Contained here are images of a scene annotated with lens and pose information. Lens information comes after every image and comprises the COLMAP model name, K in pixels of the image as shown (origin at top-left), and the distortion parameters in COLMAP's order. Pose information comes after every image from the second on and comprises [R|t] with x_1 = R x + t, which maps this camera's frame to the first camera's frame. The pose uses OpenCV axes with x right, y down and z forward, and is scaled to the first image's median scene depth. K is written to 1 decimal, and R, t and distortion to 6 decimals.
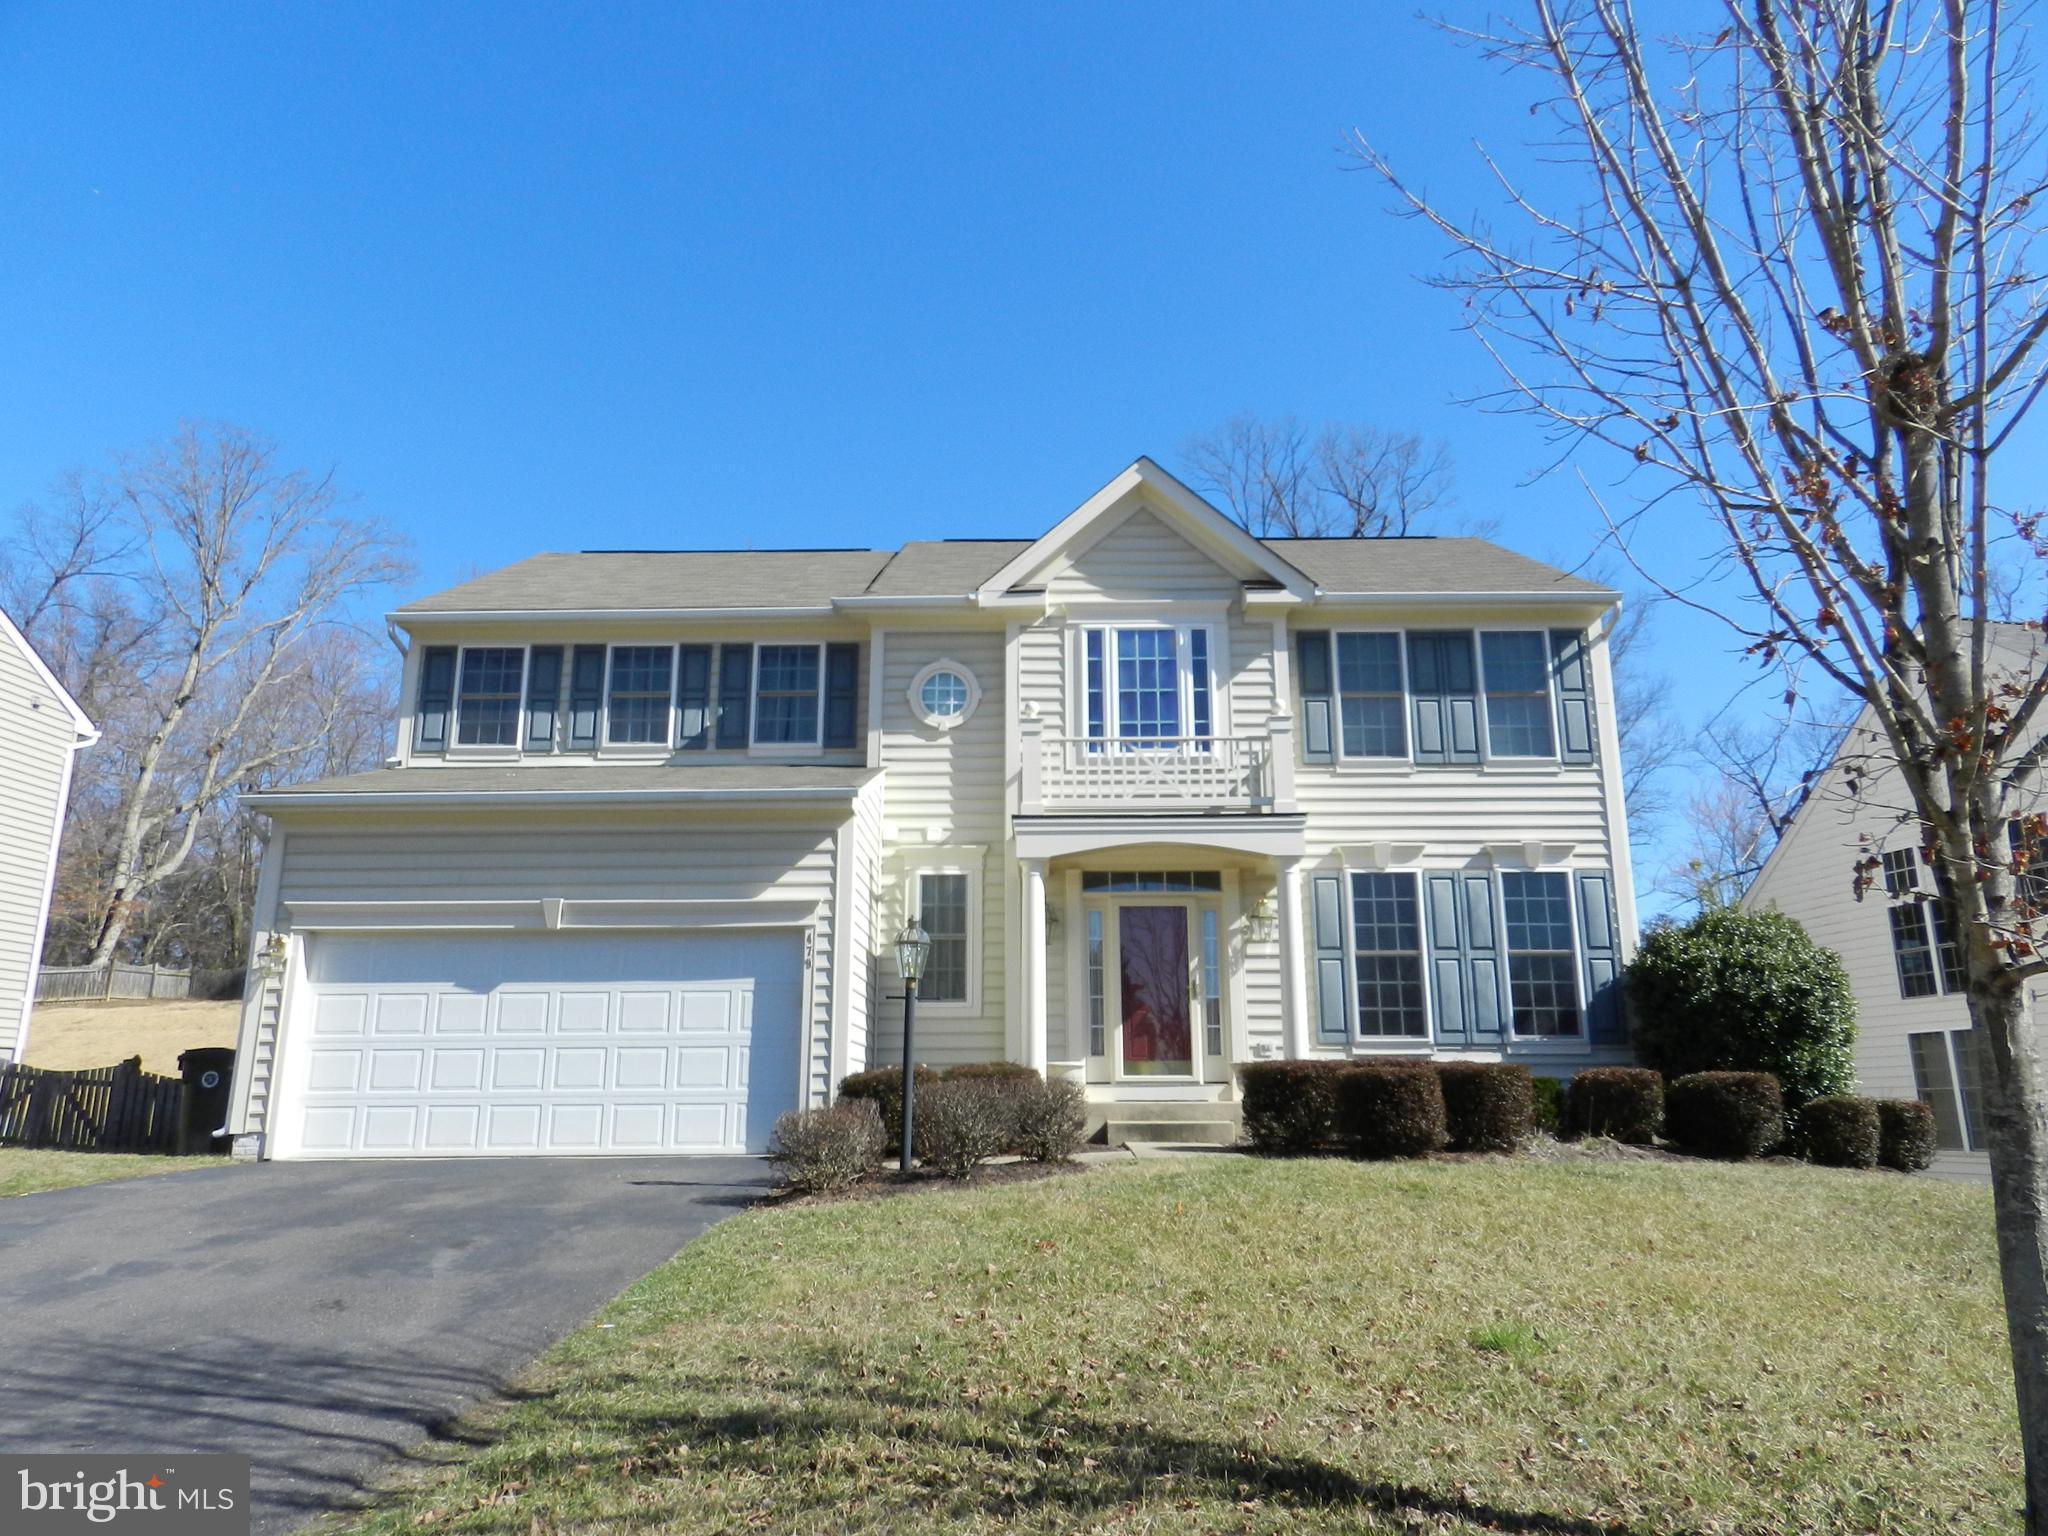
lens RADIAL K [[1398.6, 0, 1027.2], [0, 1398.6, 767.6], [0, 0, 1]] dist [0.033945, -0.013402]
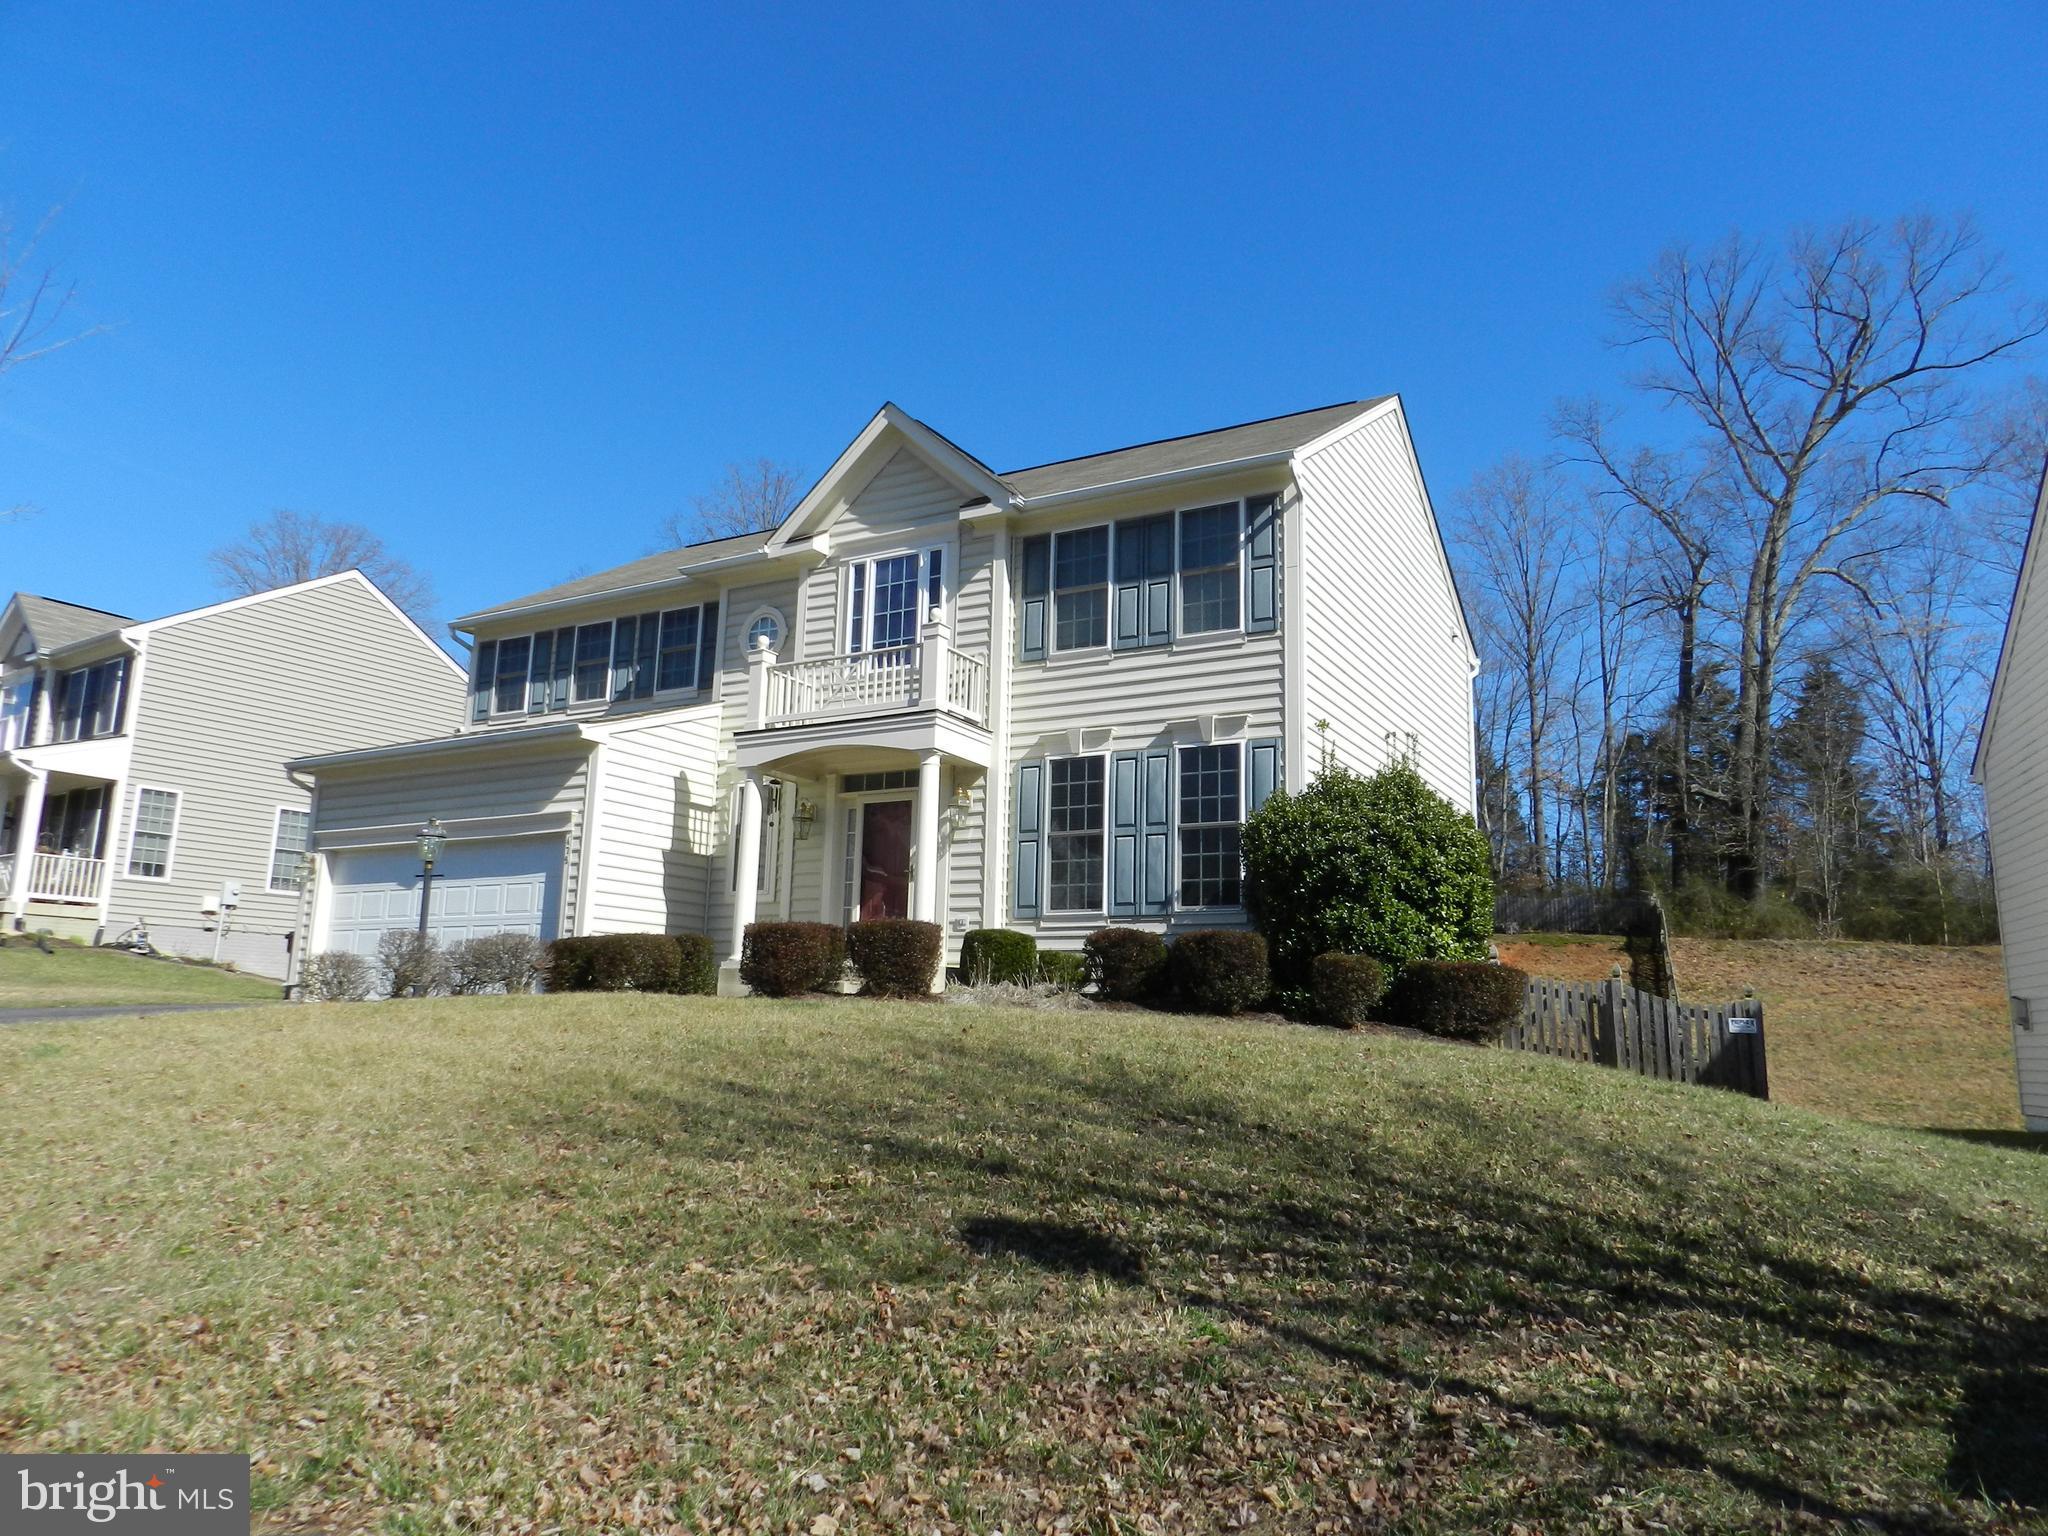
lens RADIAL K [[1398.6, 0, 1017.1], [0, 1398.6, 766.9], [0, 0, 1]] dist [0.033945, -0.013402]
pose [[0.873824, -0.070082, -0.481164, 0.703388], [0.091839, 0.995536, 0.021785, 0.053600], [0.477490, -0.063226, 0.876360, 0.054254]]
